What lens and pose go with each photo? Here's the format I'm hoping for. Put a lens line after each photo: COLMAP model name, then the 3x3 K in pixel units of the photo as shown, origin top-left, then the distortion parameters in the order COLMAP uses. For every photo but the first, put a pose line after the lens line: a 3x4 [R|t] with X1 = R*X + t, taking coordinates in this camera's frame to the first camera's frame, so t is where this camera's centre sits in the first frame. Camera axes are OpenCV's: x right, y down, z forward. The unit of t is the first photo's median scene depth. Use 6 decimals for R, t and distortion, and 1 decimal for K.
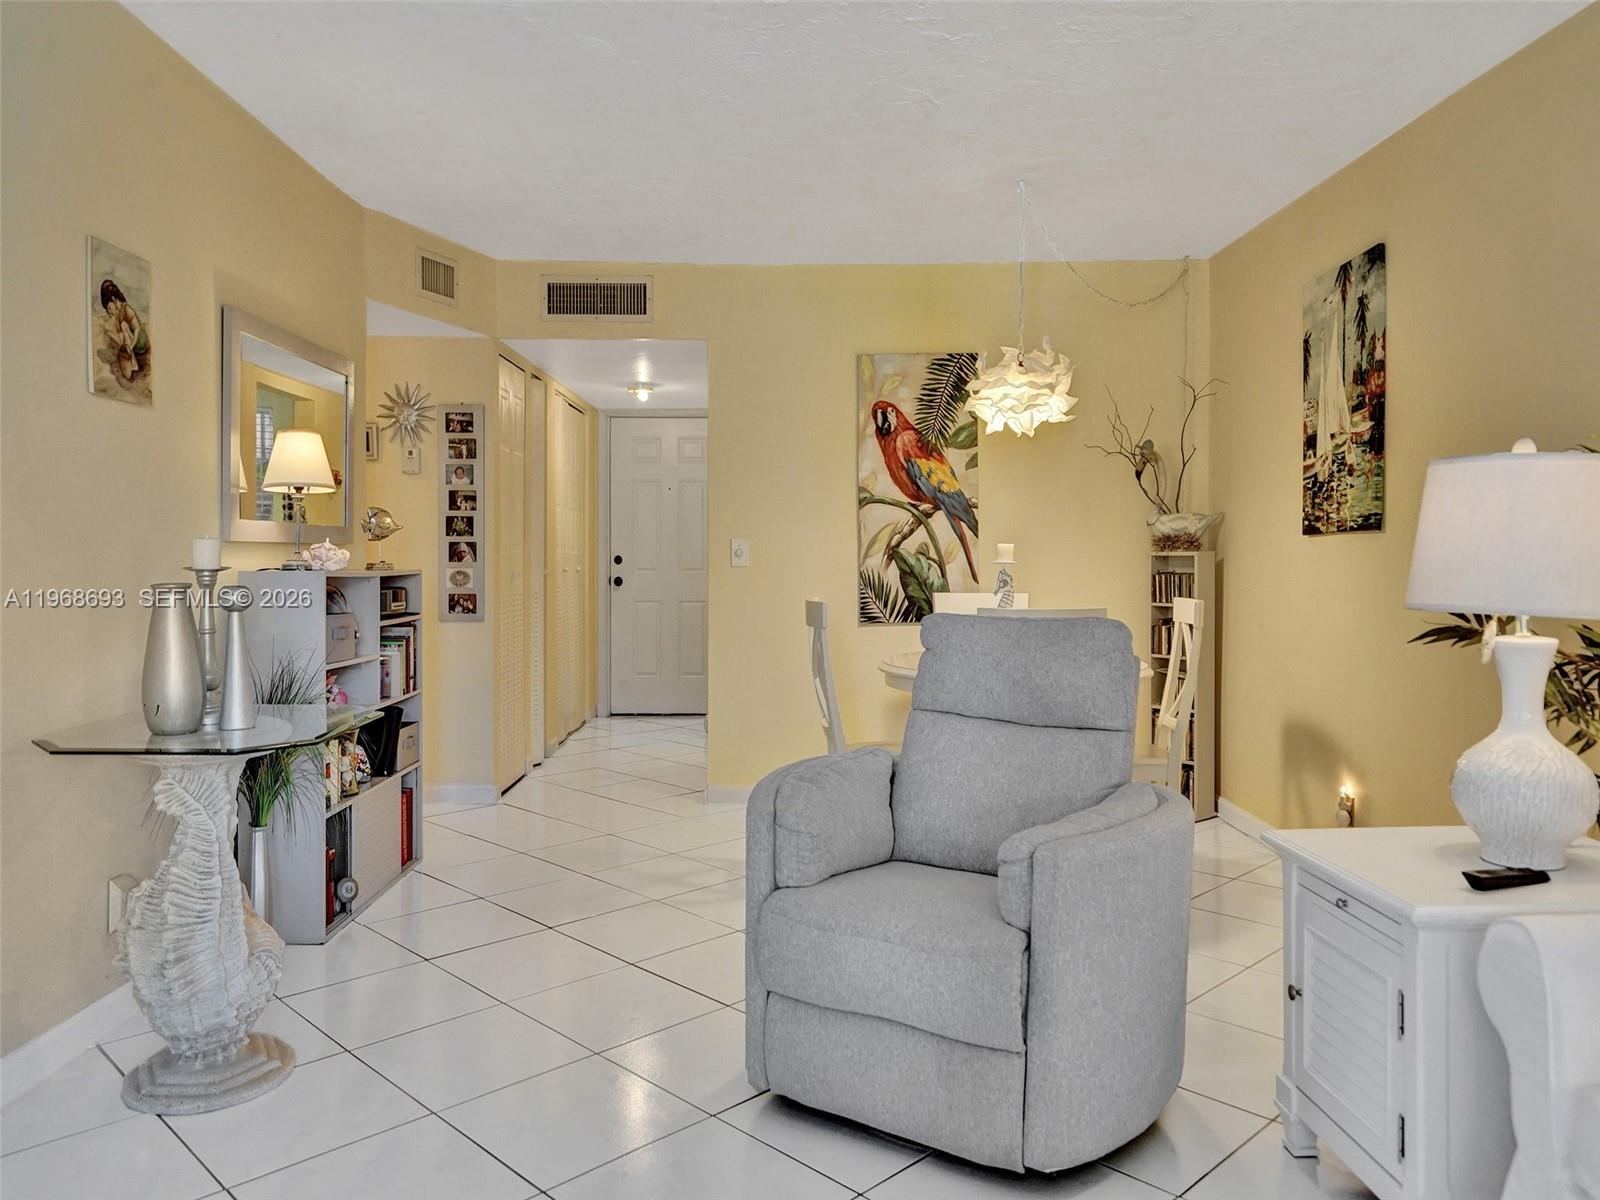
lens RADIAL K [[1200.0, 0, 795.1], [0, 1200.0, 588.9], [0, 0, 1]] dist [0.015057, -0.002612]
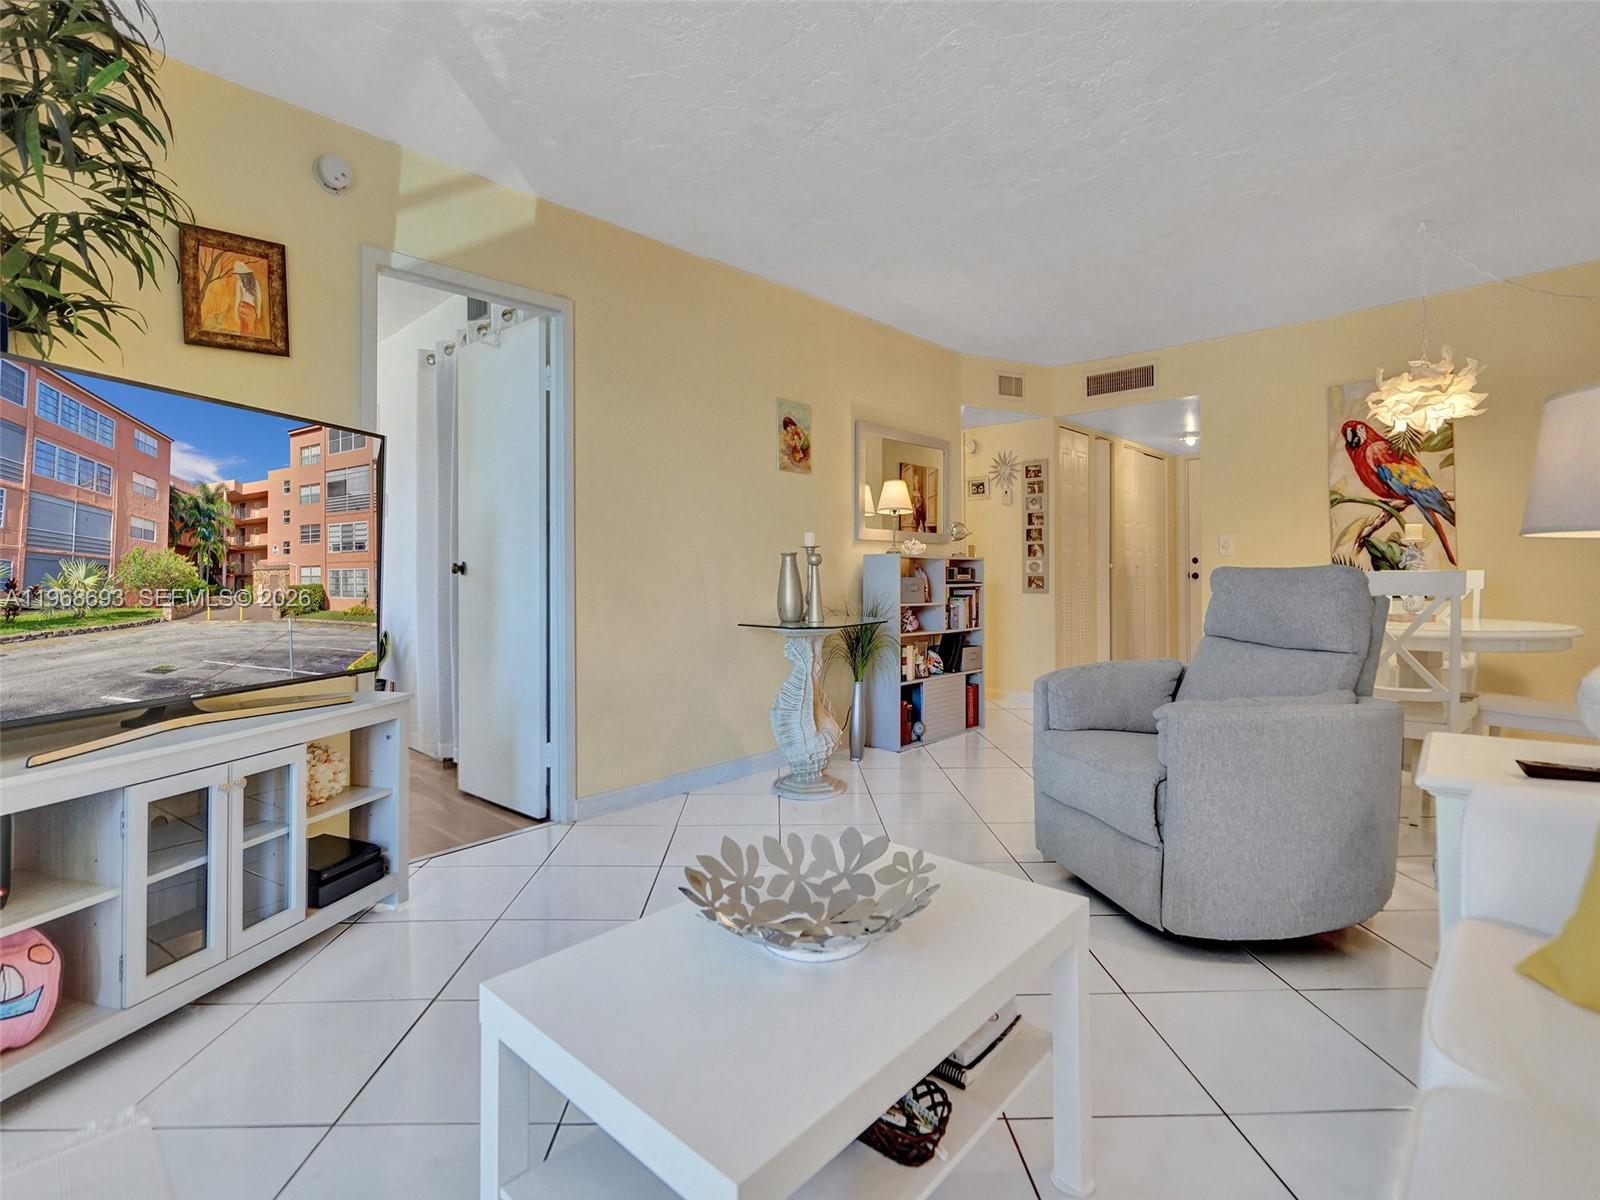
lens RADIAL K [[824.6, 0, 802.2], [0, 824.6, 597.1], [0, 0, 1]] dist [0.001931, 0.000261]
pose [[0.704435, 0.006933, -0.709735, 0.304280], [-0.016917, 0.999832, -0.007024, 0.047230], [0.709567, 0.016954, 0.704434, -0.014129]]
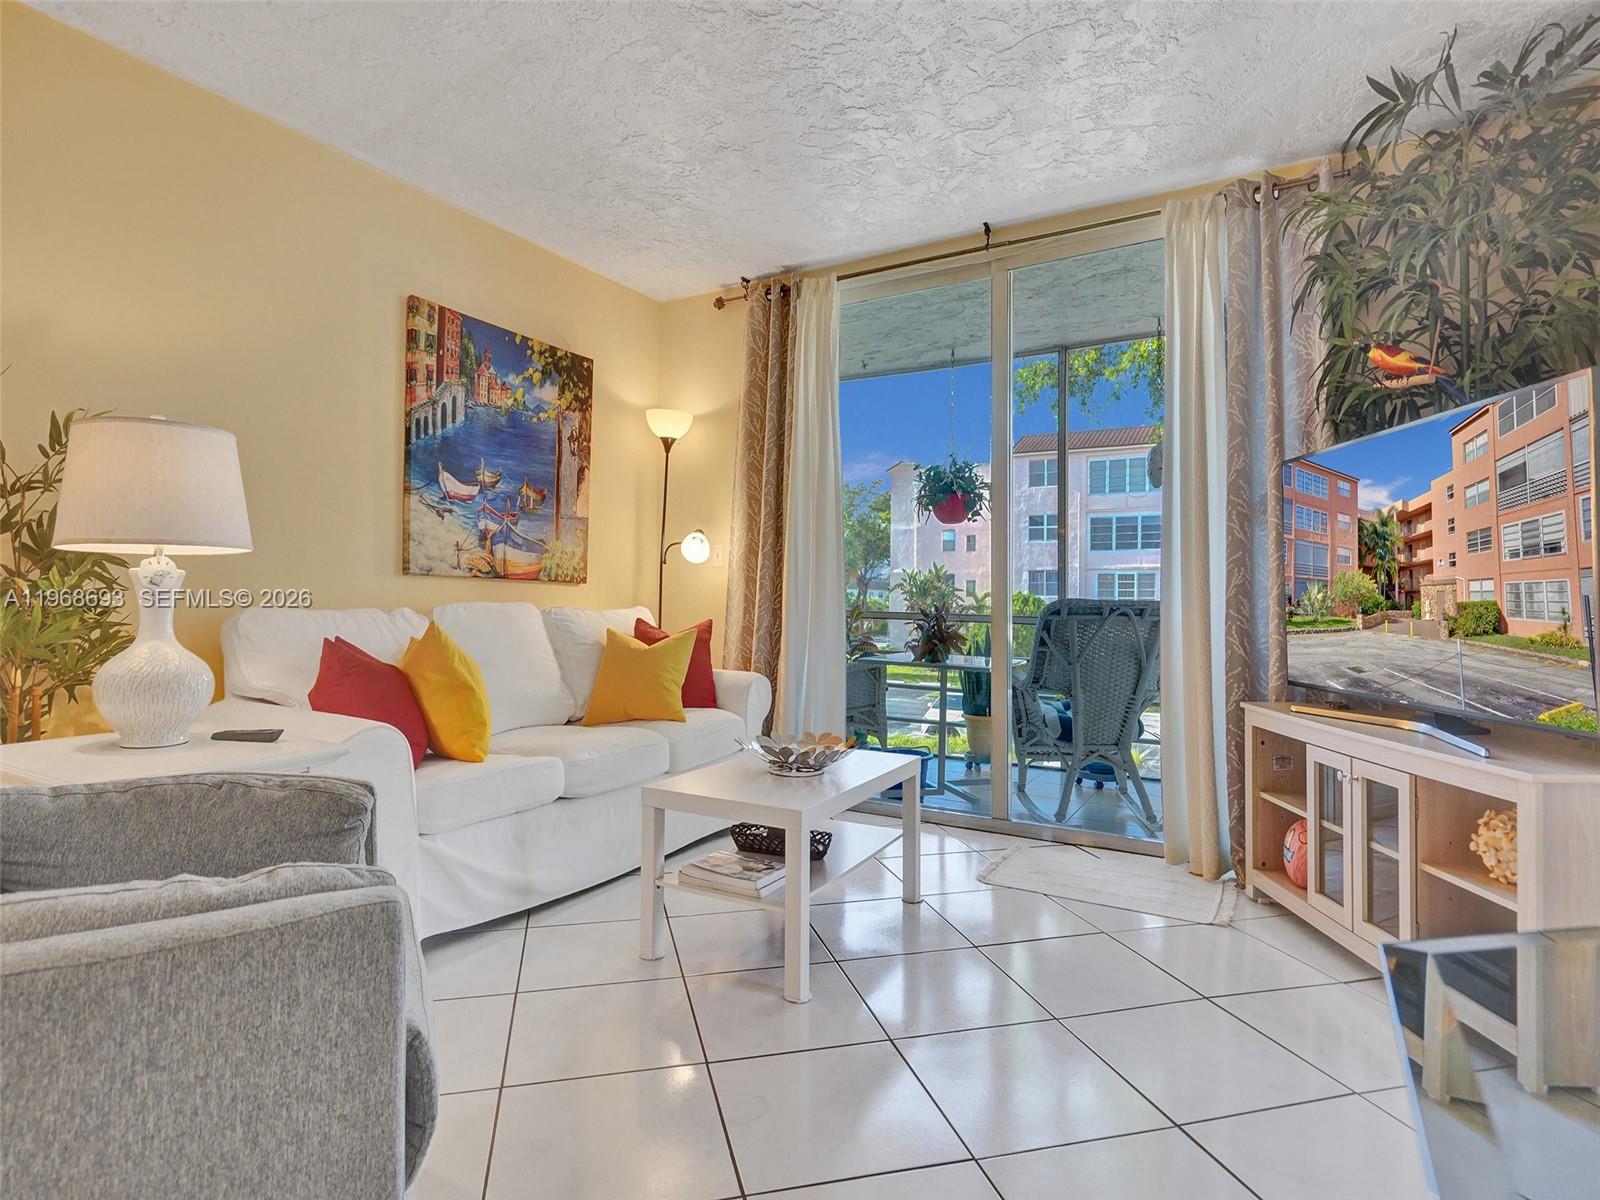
lens RADIAL K [[851.5, 0, 793.4], [0, 851.5, 587.6], [0, 0, 1]] dist [-0.006936, -0.000038]
pose [[-0.874566, -0.010882, 0.484785, -0.234655], [-0.000104, 0.999752, 0.022253, 0.021354], [-0.484907, 0.019411, -0.874350, 0.772329]]
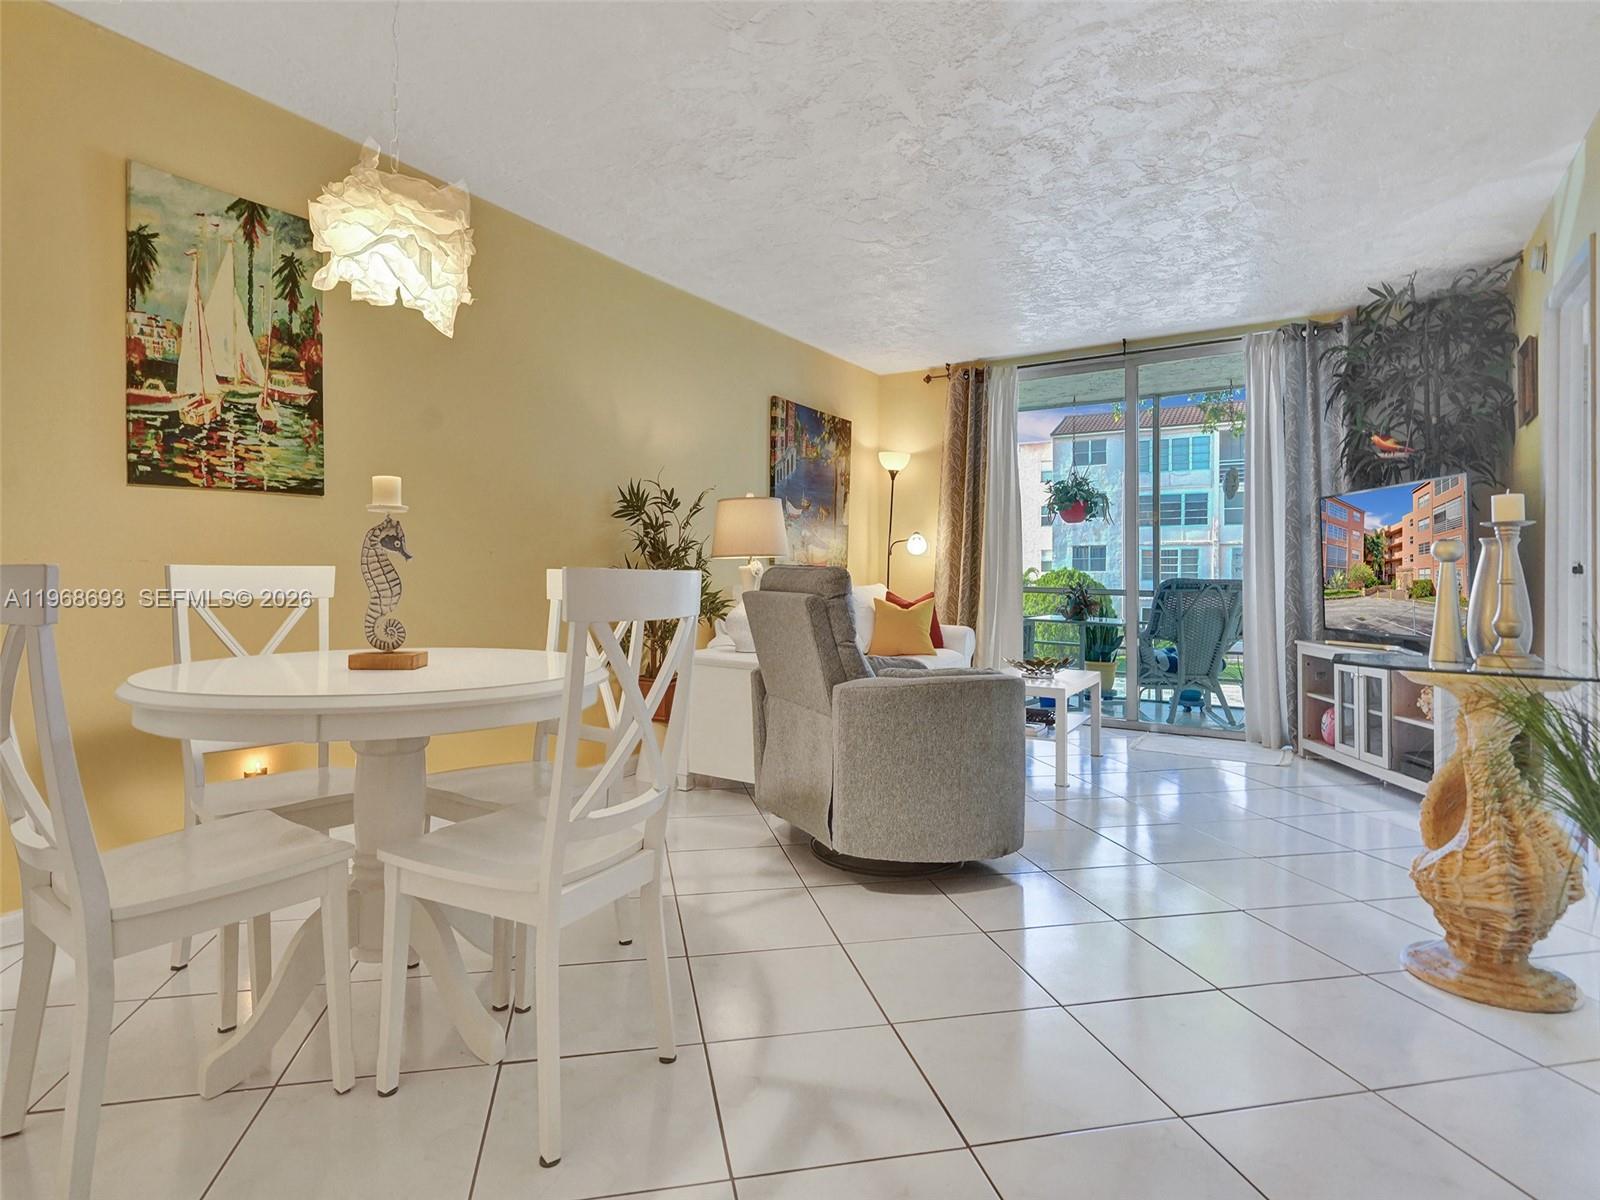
lens RADIAL K [[835.1, 0, 781.9], [0, 835.1, 563.6], [0, 0, 1]] dist [-0.000863, 0.000662]
pose [[-0.845453, -0.007643, 0.533996, -0.234851], [0.004903, 0.999744, 0.022072, -0.003036], [-0.534028, 0.021279, -0.845199, 1.323715]]
